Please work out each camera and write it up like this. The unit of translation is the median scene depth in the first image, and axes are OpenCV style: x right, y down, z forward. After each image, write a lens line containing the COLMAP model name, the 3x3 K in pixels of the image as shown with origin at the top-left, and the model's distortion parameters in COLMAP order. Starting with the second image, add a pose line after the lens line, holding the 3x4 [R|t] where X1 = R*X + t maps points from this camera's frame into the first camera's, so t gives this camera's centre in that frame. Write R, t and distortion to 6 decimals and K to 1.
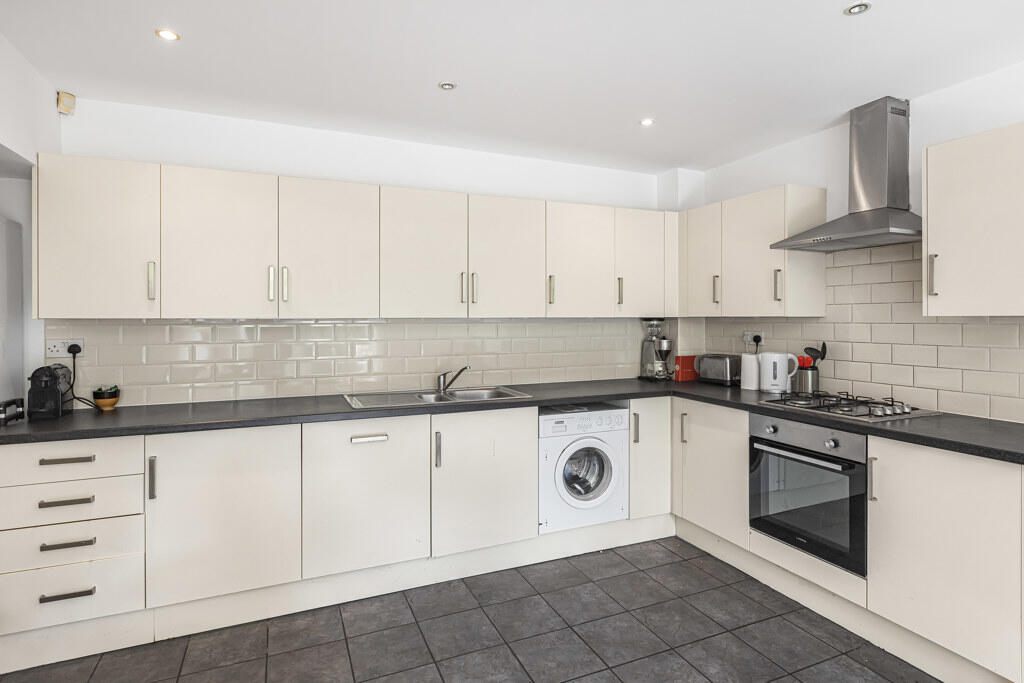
lens RADIAL K [[540.8, 0, 513.6], [0, 540.8, 320.0], [0, 0, 1]] dist [0.000556, -0.000836]
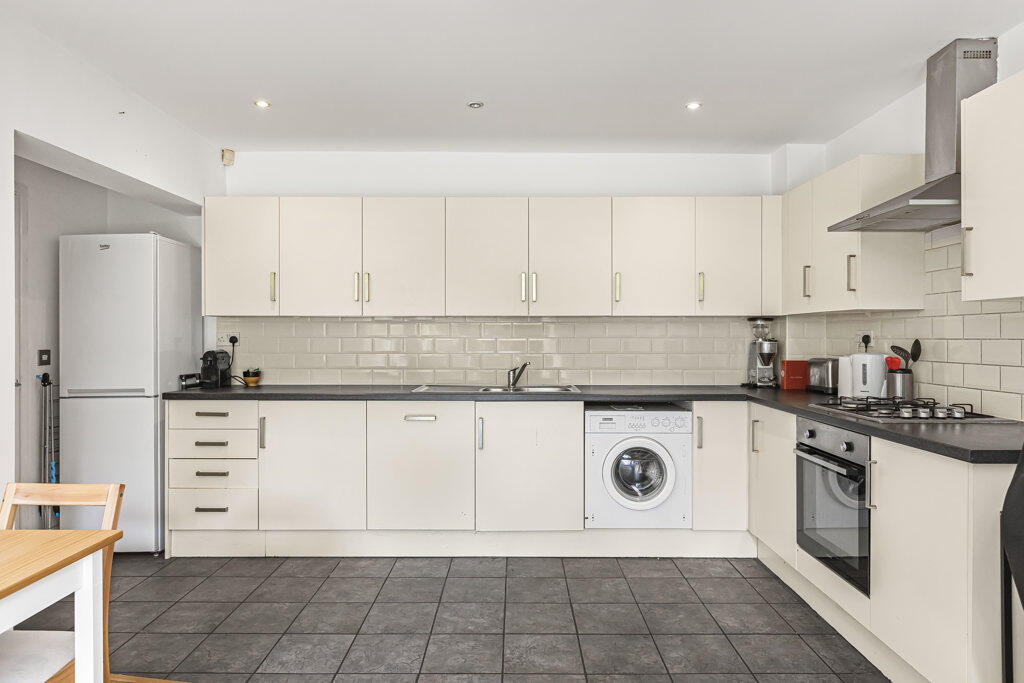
lens RADIAL K [[639.9, 0, 512.2], [0, 639.9, 339.7], [0, 0, 1]] dist [-0.000184, 0.000479]
pose [[0.914231, 0.004744, -0.405166, 0.407964], [-0.003775, 0.999988, 0.003190, 0.040647], [0.405176, -0.001387, 0.914238, -0.151053]]
